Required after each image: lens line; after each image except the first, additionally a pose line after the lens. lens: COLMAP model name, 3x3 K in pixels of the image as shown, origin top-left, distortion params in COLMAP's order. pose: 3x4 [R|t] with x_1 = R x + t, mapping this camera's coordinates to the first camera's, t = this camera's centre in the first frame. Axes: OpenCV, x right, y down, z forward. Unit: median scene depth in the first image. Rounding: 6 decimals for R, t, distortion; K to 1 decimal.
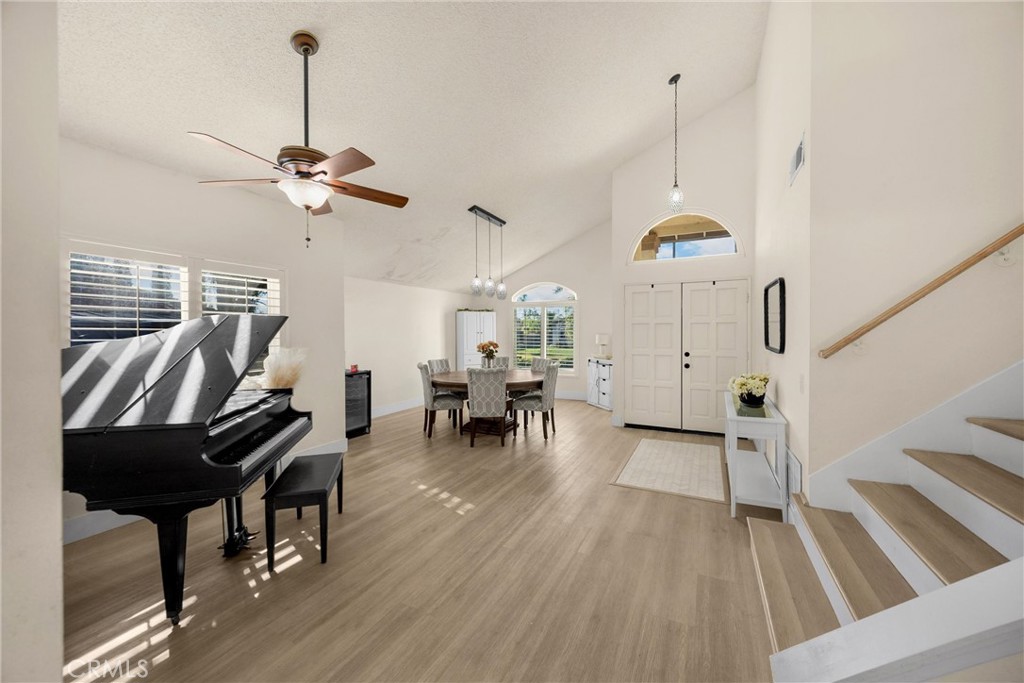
lens RADIAL K [[410.0, 0, 514.2], [0, 410.0, 336.5], [0, 0, 1]] dist [0.000398, 0.000074]
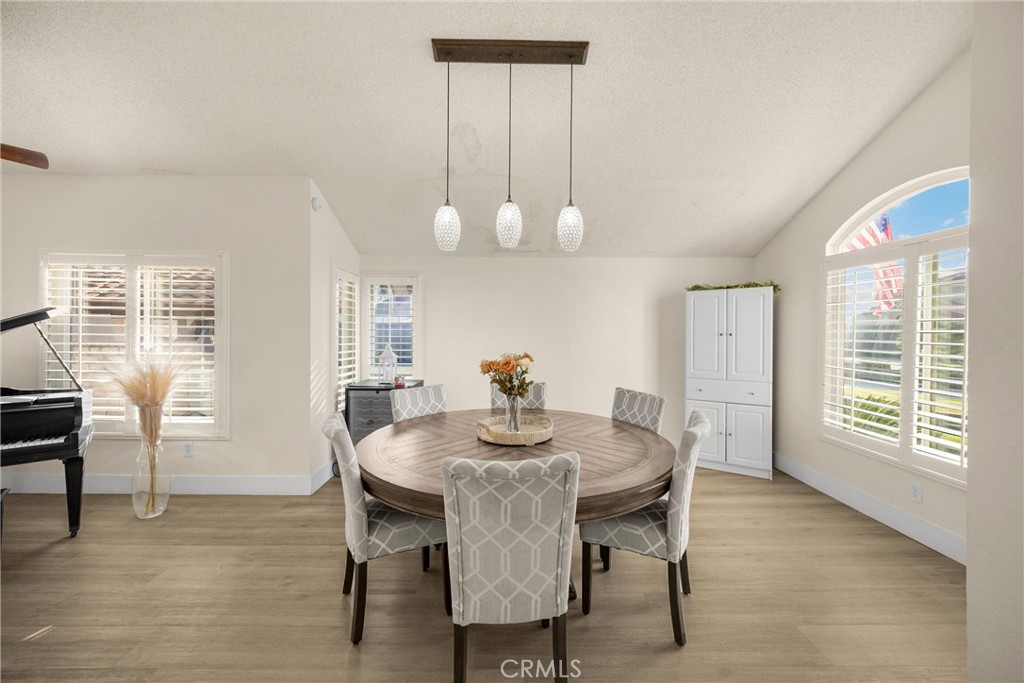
lens RADIAL K [[410.0, 0, 514.2], [0, 410.0, 336.5], [0, 0, 1]] dist [0.000398, 0.000074]
pose [[0.446551, 0.004425, -0.894747, 0.241046], [-0.014904, 0.999886, -0.002493, -0.000106], [0.894634, 0.014448, 0.446566, 0.591370]]
